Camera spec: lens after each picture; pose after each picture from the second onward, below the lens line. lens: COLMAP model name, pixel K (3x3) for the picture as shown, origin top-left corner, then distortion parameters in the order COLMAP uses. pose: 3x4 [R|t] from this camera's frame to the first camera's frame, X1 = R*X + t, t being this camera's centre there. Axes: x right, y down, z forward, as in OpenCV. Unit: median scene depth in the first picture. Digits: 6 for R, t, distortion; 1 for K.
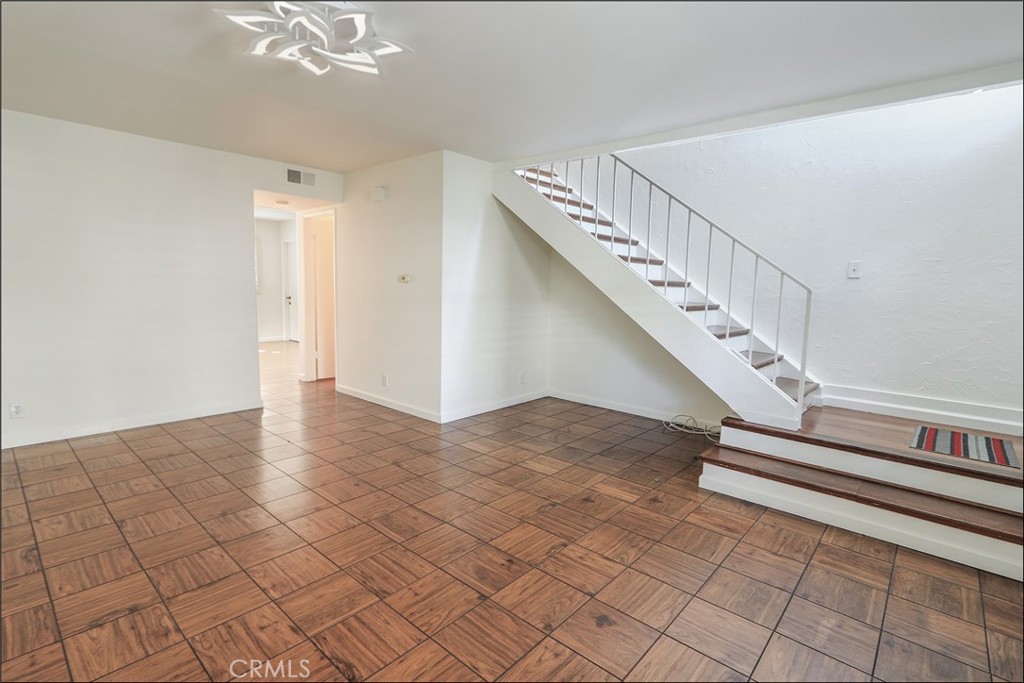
lens RADIAL K [[480.8, 0, 505.9], [0, 480.8, 344.5], [0, 0, 1]] dist [-0.020315, 0.002662]
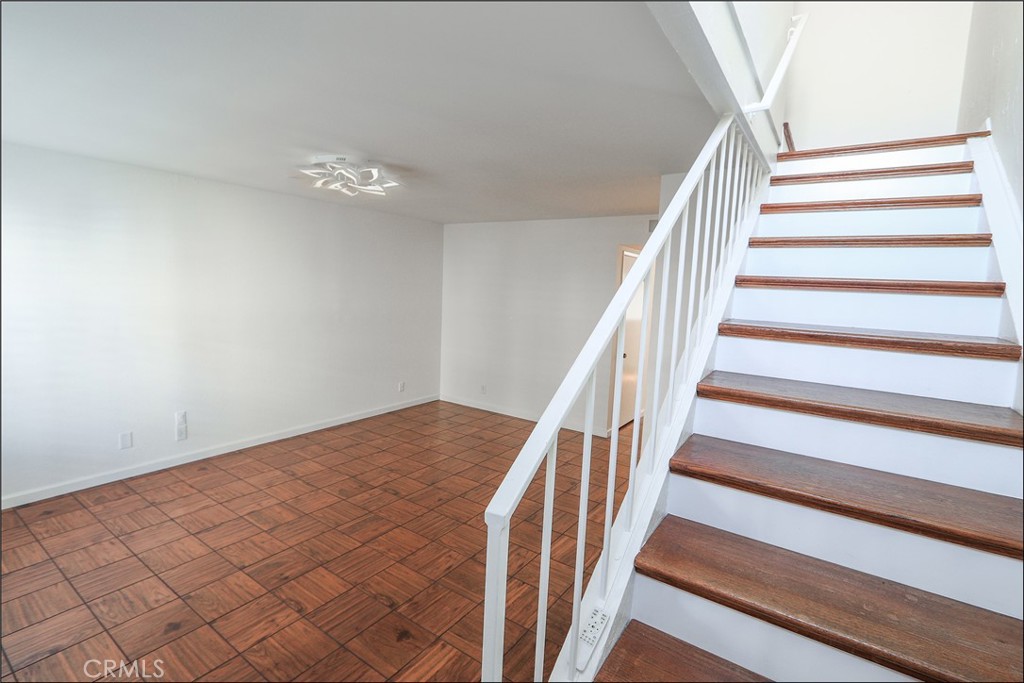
lens RADIAL K [[480.8, 0, 513.5], [0, 480.8, 343.7], [0, 0, 1]] dist [-0.020315, 0.002662]
pose [[0.131160, 0.098931, -0.986413, 0.922021], [-0.160358, 0.984022, 0.077369, -0.230427], [0.978306, 0.148031, 0.144929, 1.009668]]
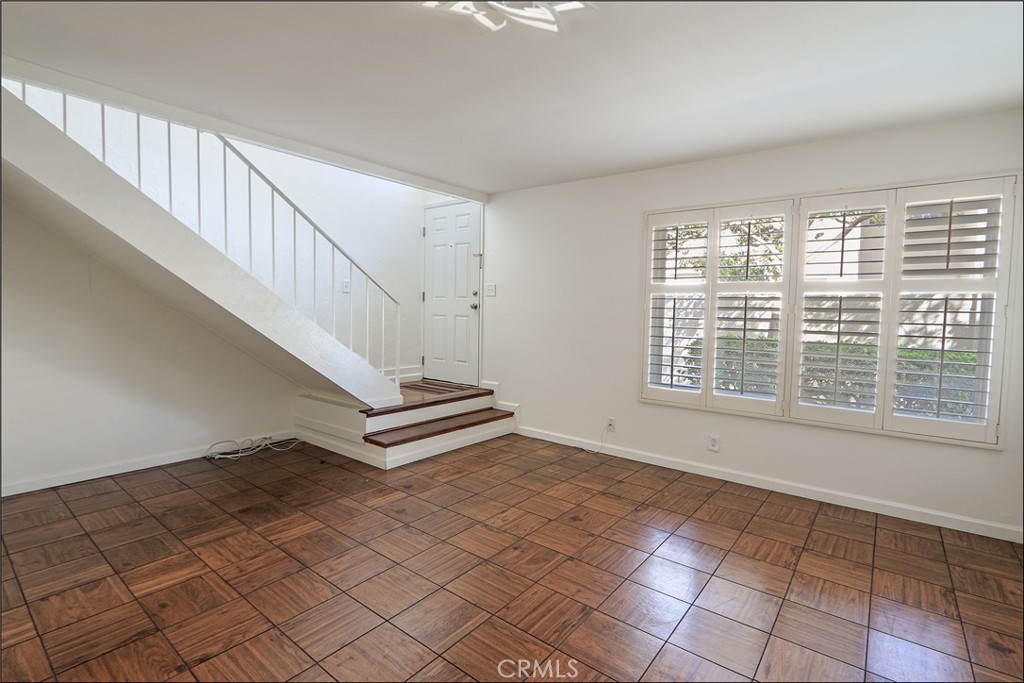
lens RADIAL K [[480.8, 0, 504.3], [0, 480.8, 336.4], [0, 0, 1]] dist [-0.020315, 0.002662]
pose [[-0.047379, -0.081284, 0.995564, -0.834889], [0.104574, 0.990803, 0.085872, -0.108855], [-0.993388, 0.108179, -0.038443, 0.793876]]
